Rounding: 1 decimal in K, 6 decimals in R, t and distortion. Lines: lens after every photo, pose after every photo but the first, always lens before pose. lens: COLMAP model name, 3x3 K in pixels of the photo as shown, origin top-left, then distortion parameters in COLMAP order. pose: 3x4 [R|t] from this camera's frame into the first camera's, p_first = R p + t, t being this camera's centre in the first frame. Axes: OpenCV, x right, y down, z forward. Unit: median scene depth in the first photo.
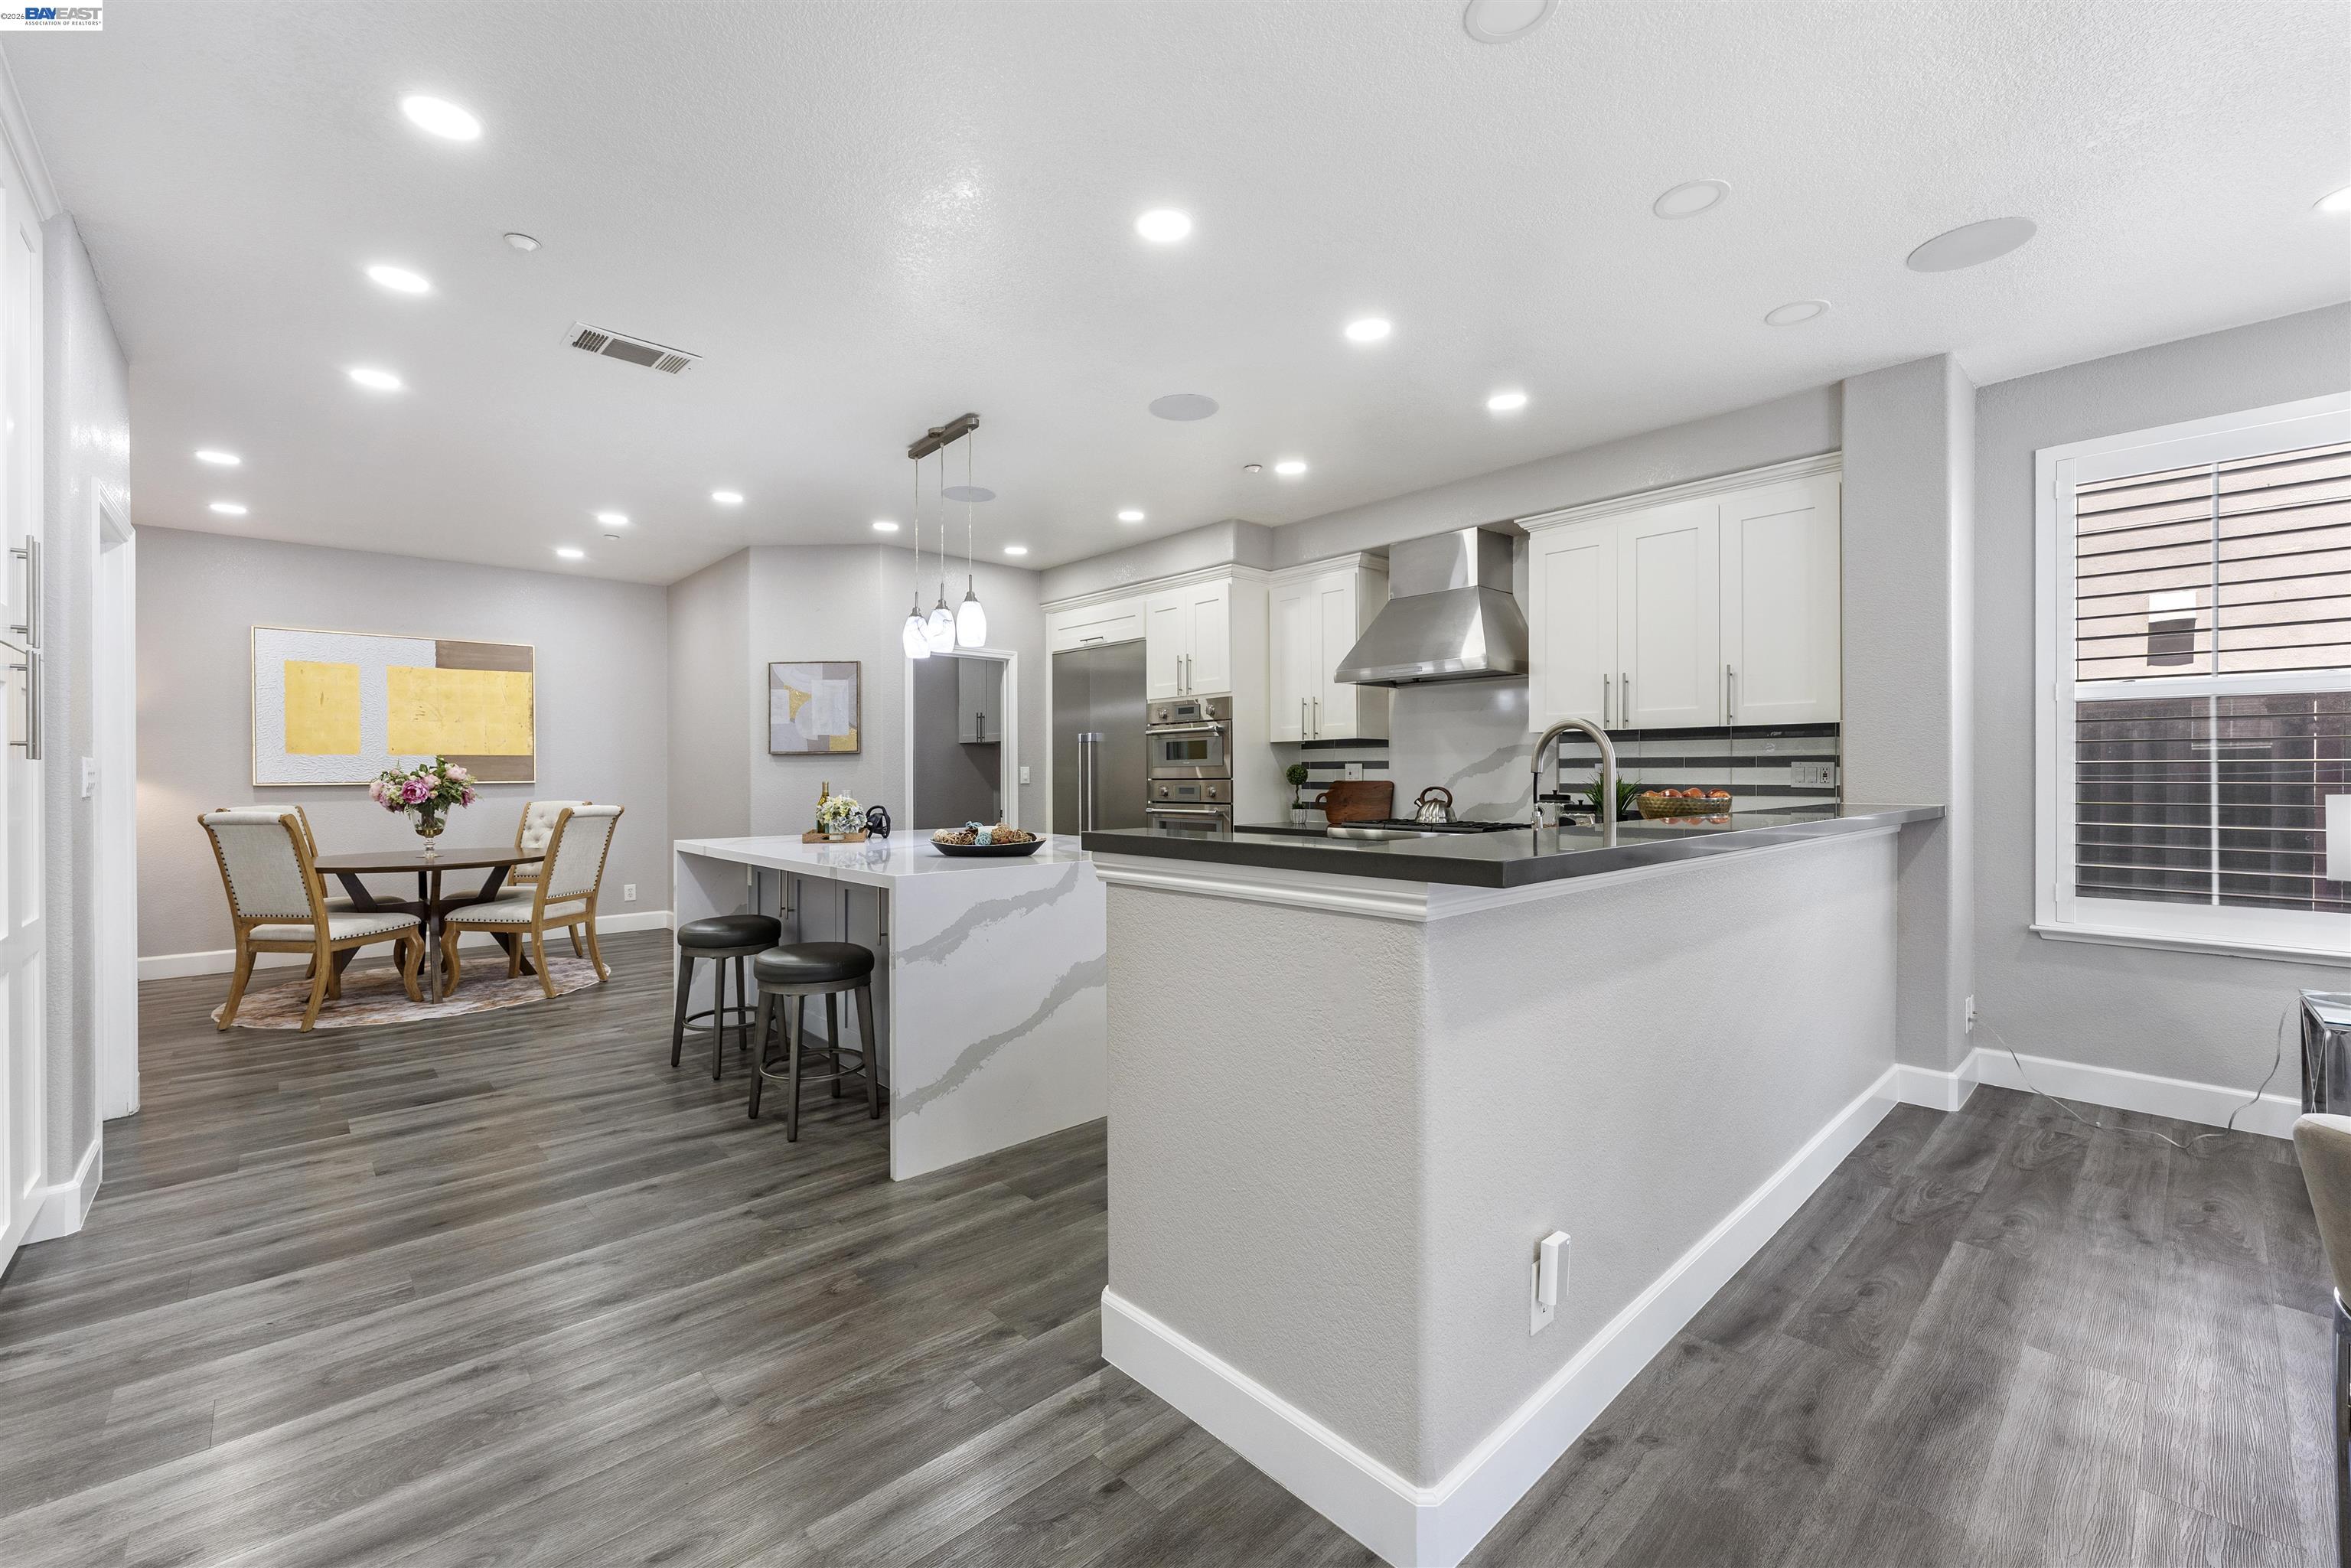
lens RADIAL K [[965.0, 0, 1162.0], [0, 965.0, 772.6], [0, 0, 1]] dist [0.000423, 0.000246]
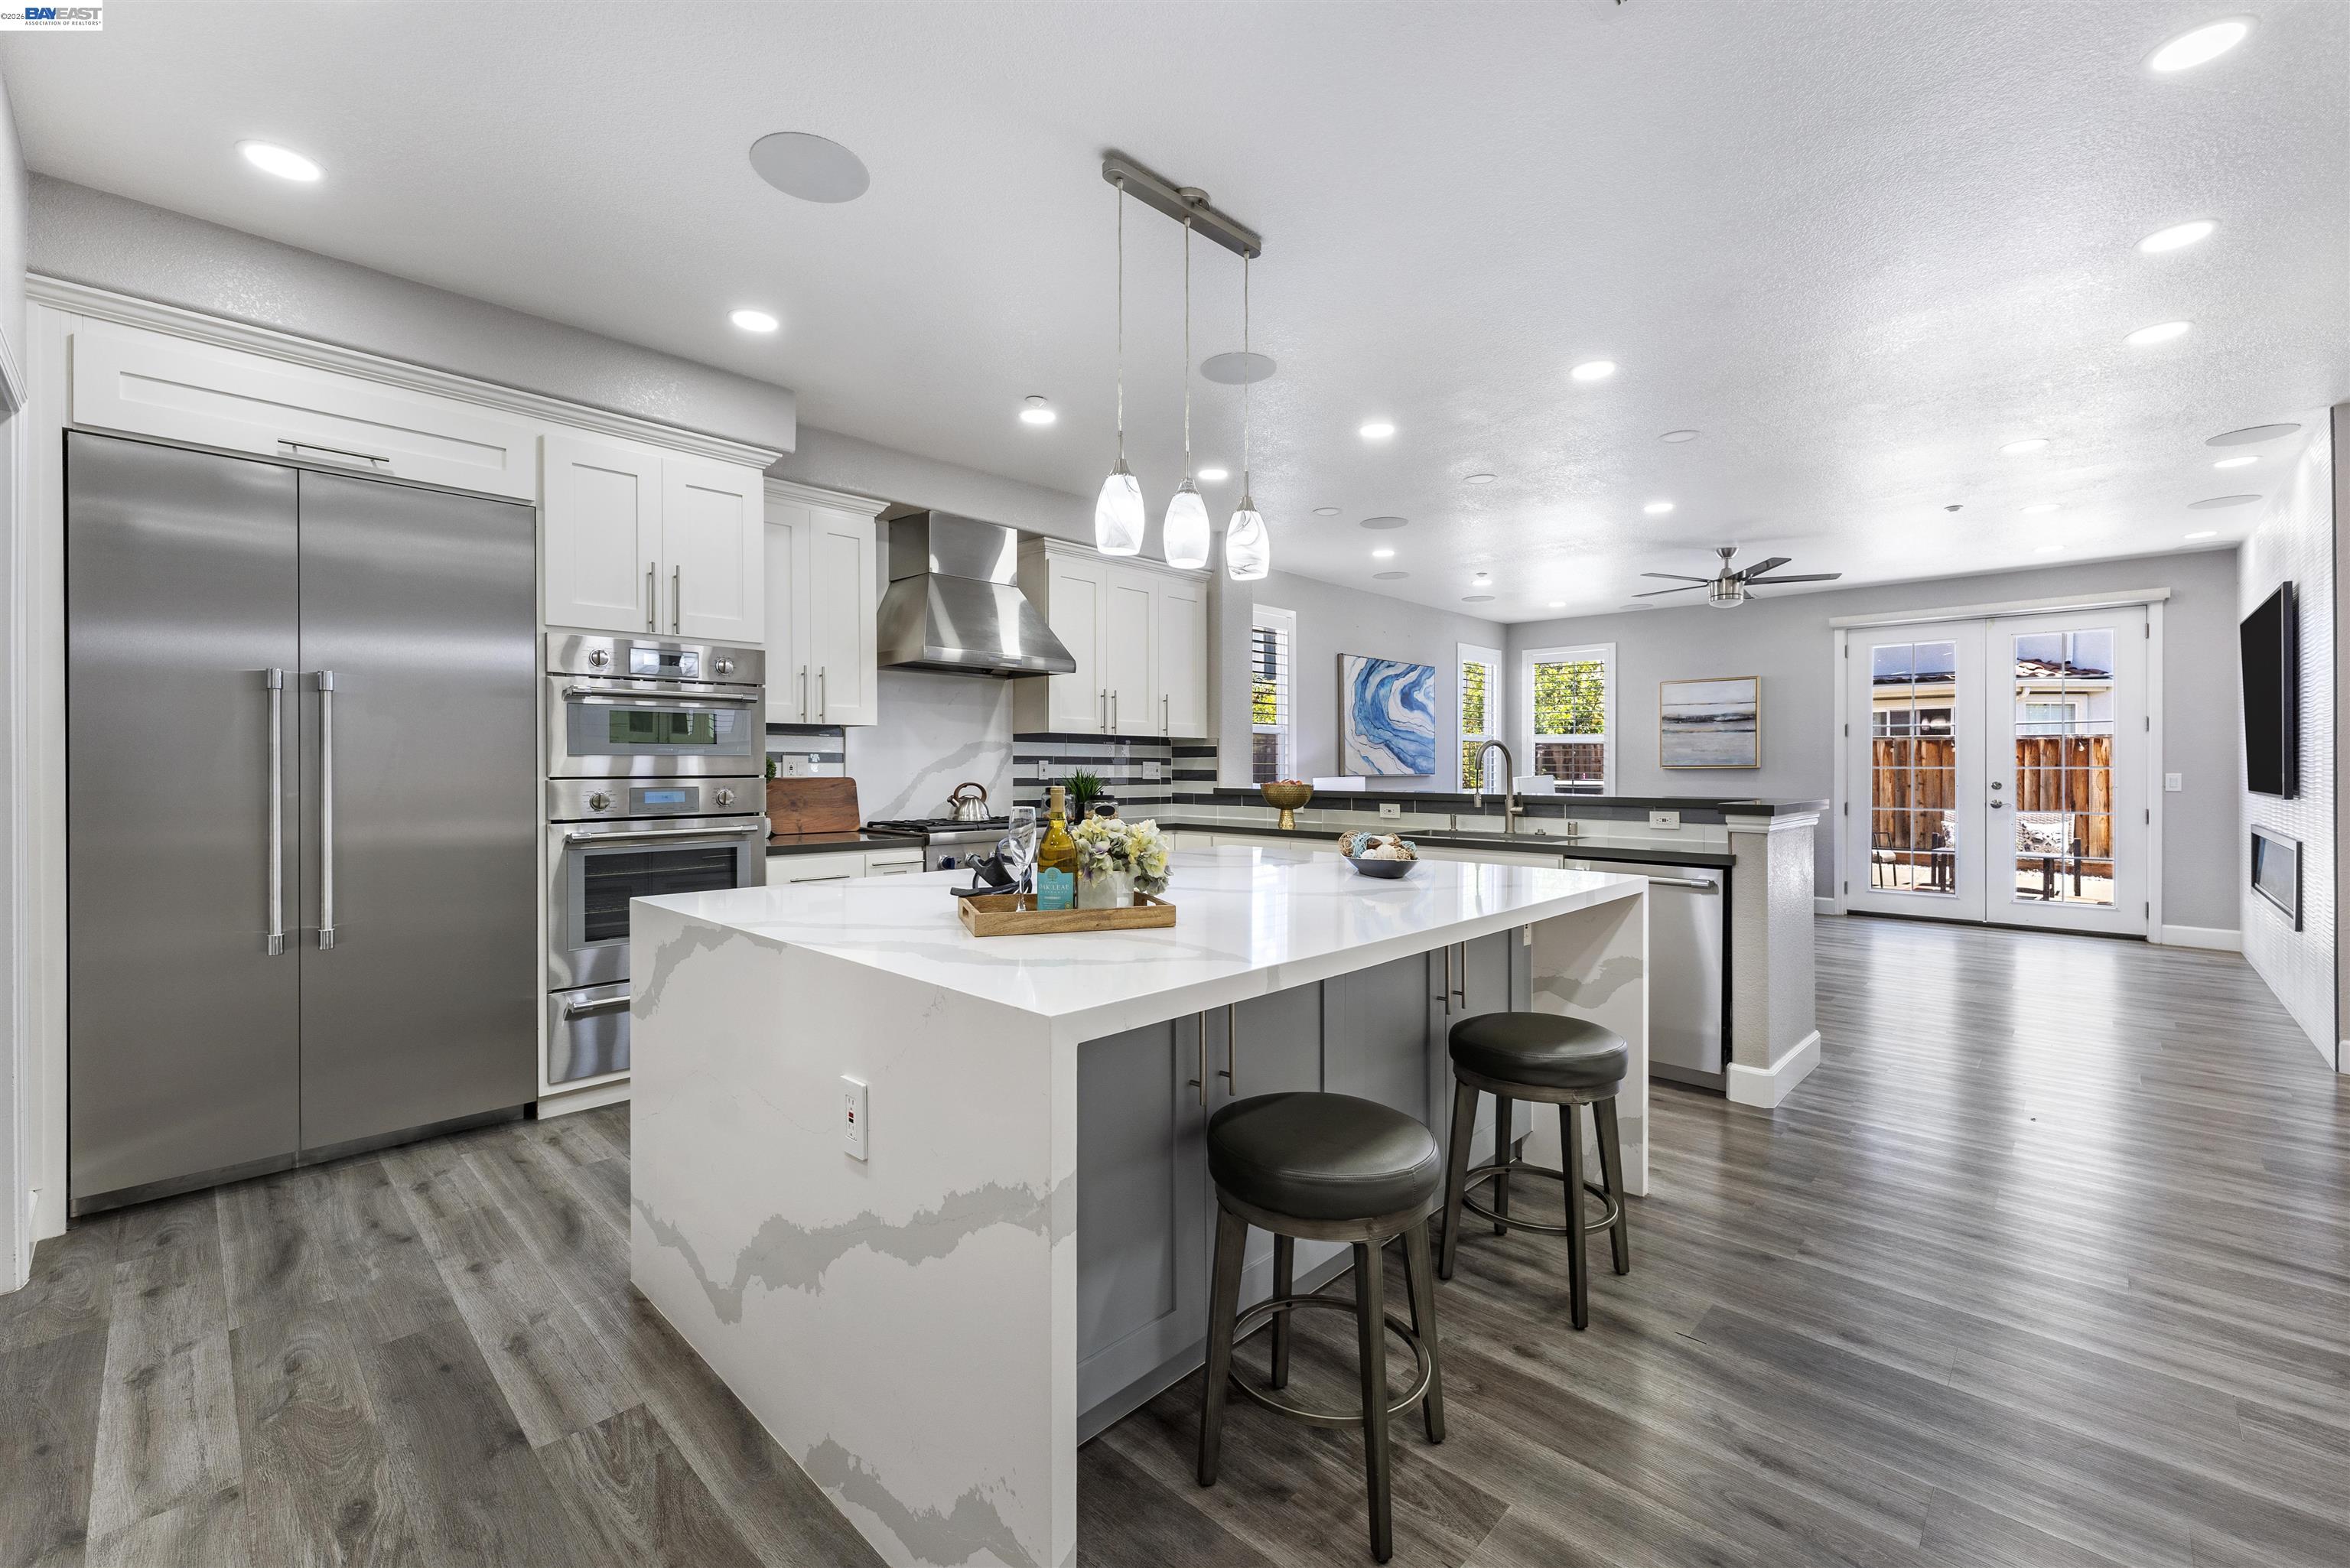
lens RADIAL K [[964.5, 0, 1161.5], [0, 964.5, 772.6], [0, 0, 1]] dist [0.000423, 0.000246]
pose [[-0.056780, -0.003053, 0.998382, -0.630941], [-0.004158, 0.999987, 0.002822, 0.001092], [-0.998378, -0.003992, -0.056792, 0.803163]]
